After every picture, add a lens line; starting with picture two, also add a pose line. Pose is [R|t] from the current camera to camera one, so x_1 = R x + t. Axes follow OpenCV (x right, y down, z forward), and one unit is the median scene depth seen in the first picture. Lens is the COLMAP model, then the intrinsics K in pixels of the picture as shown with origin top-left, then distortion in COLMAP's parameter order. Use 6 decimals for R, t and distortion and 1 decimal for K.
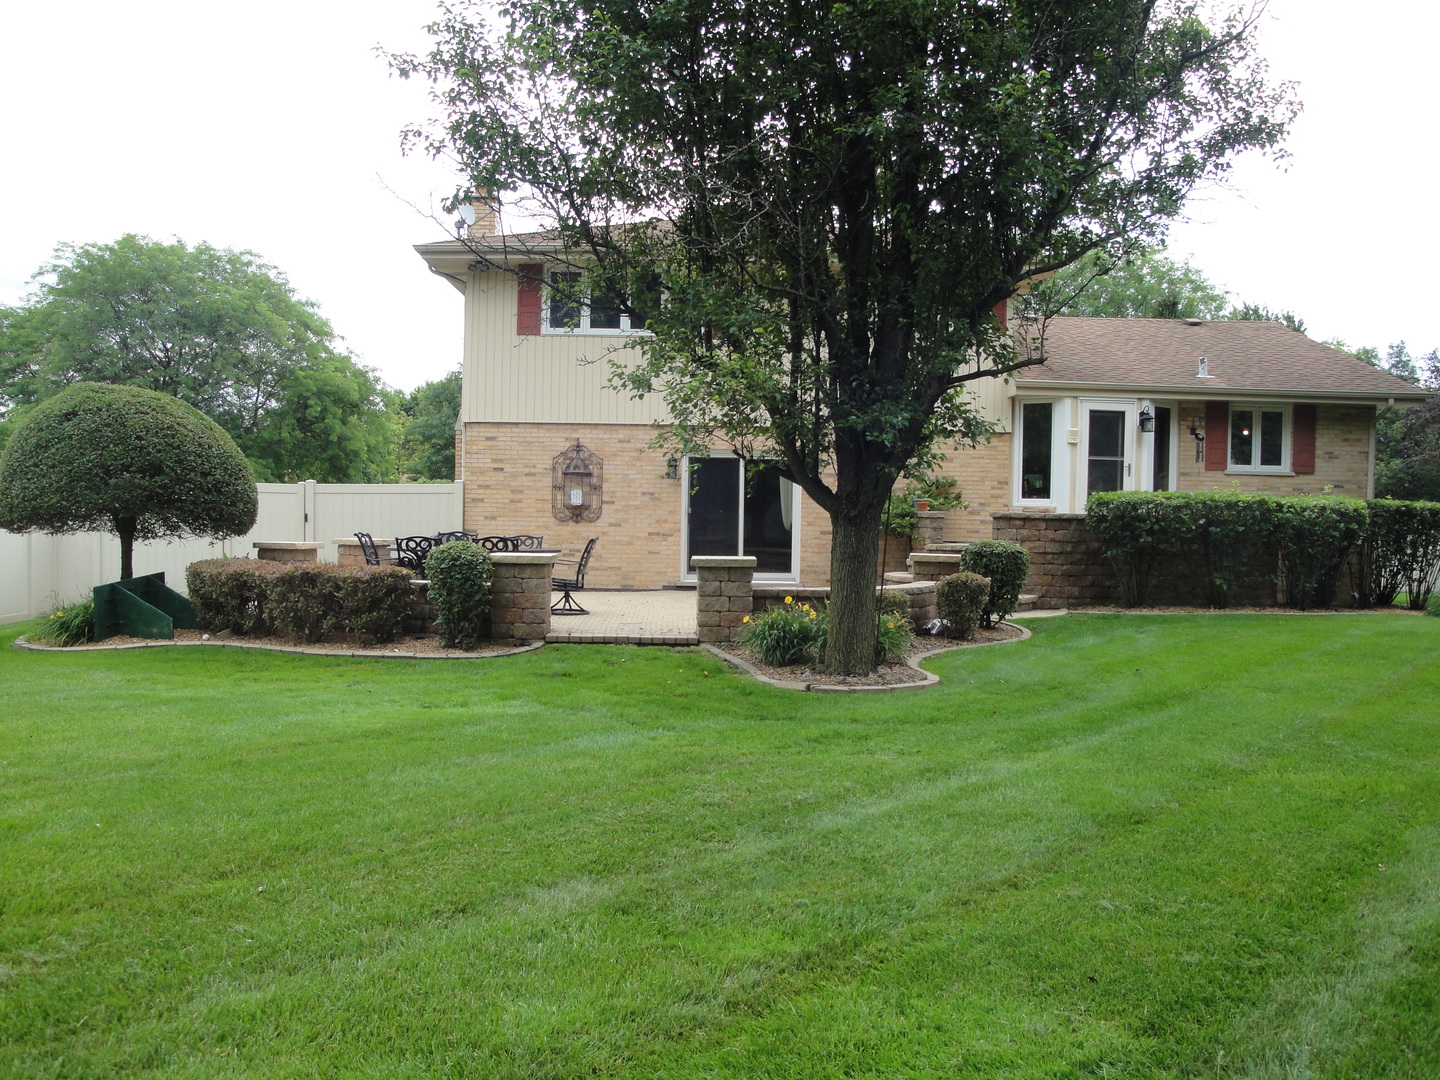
lens RADIAL K [[1174.5, 0, 714.3], [0, 1174.5, 539.7], [0, 0, 1]] dist [-0.165014, 0.136448]
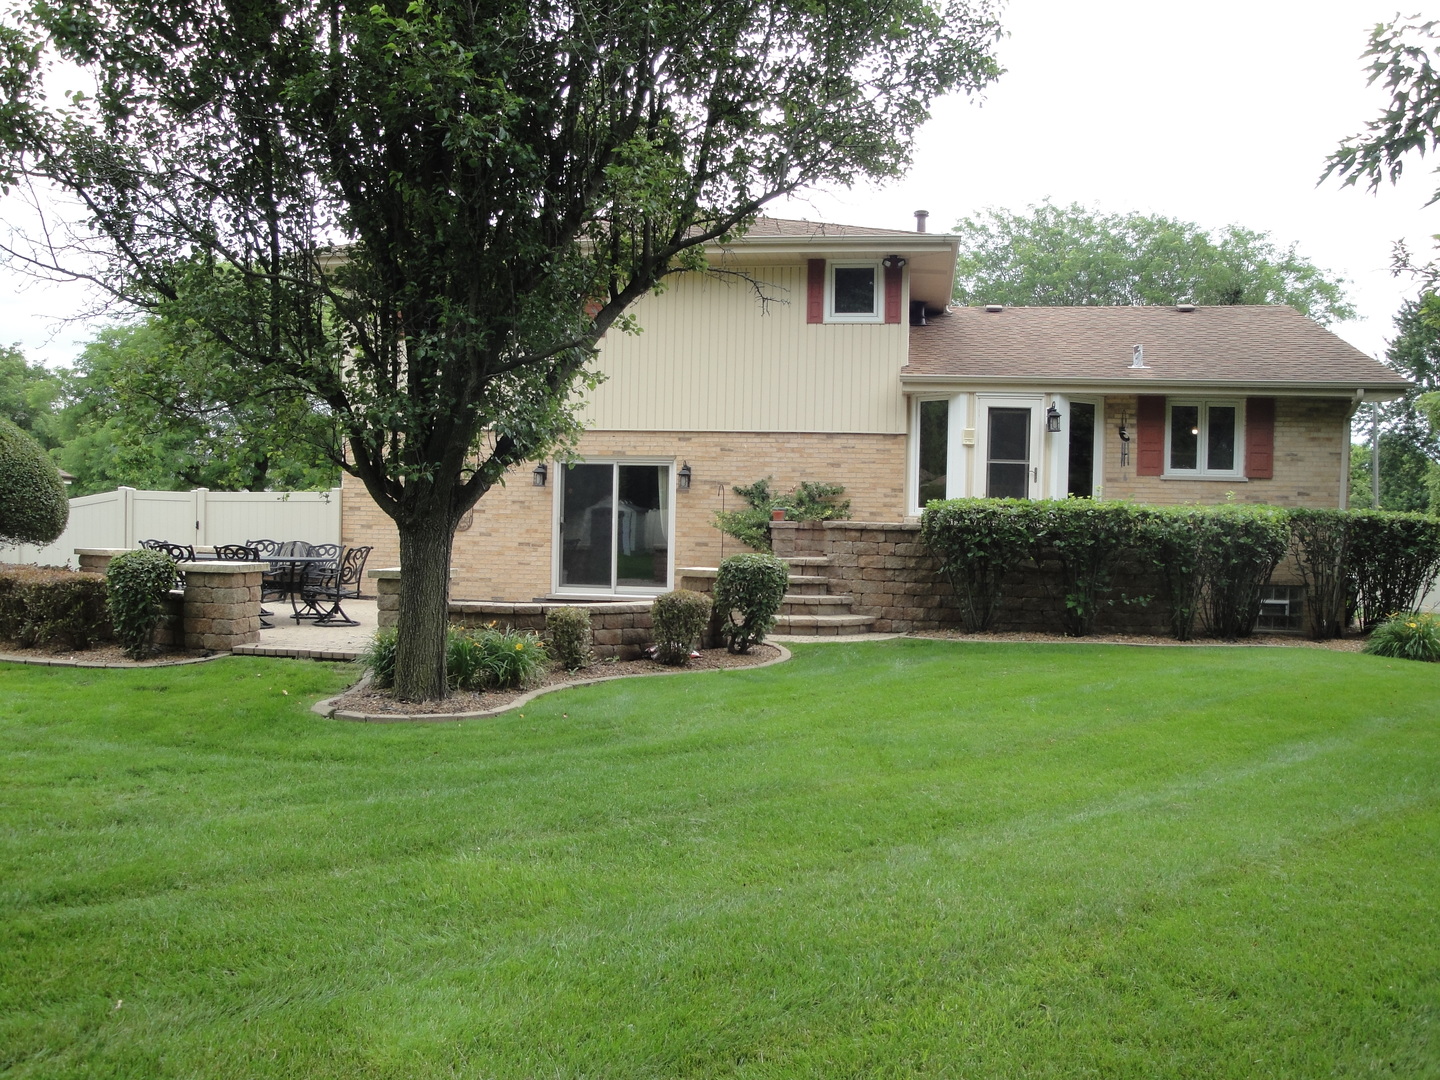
lens RADIAL K [[1174.5, 0, 725.5], [0, 1174.5, 543.4], [0, 0, 1]] dist [-0.165014, 0.136448]
pose [[0.985285, 0.007442, -0.170758, 0.277866], [-0.008551, 0.999947, -0.005761, -0.001442], [0.170706, 0.007136, 0.985296, 0.089931]]
